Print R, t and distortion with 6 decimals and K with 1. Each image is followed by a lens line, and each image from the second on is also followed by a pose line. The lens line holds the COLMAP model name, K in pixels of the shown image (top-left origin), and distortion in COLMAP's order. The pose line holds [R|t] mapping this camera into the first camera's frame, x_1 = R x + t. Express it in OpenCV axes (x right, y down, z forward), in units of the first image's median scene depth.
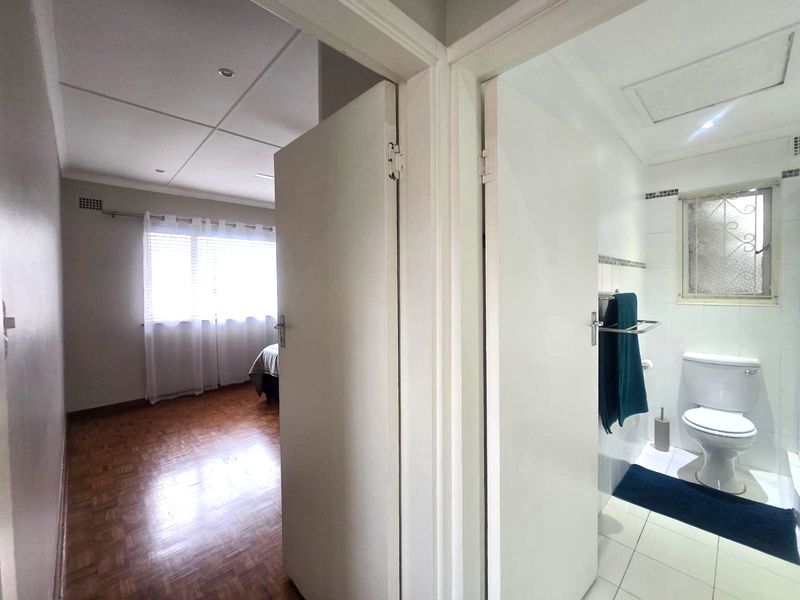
lens RADIAL K [[331.2, 0, 397.3], [0, 331.2, 296.6], [0, 0, 1]] dist [-0.001783, -0.000179]
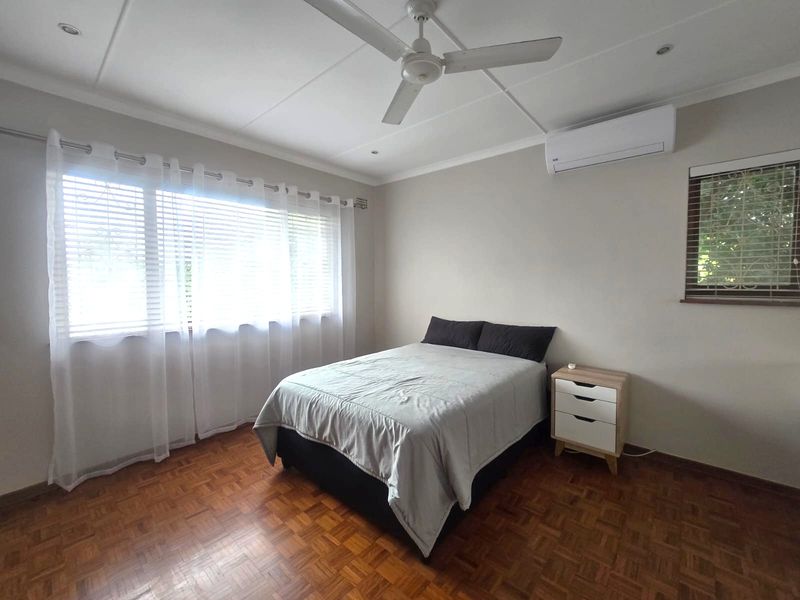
lens RADIAL K [[326.6, 0, 397.9], [0, 326.6, 298.3], [0, 0, 1]] dist [0.000313, 0.000069]
pose [[0.995847, 0.009066, 0.090593, -0.240998], [-0.012119, 0.999375, 0.033209, -0.013509], [-0.090236, -0.034169, 0.995334, 0.401055]]
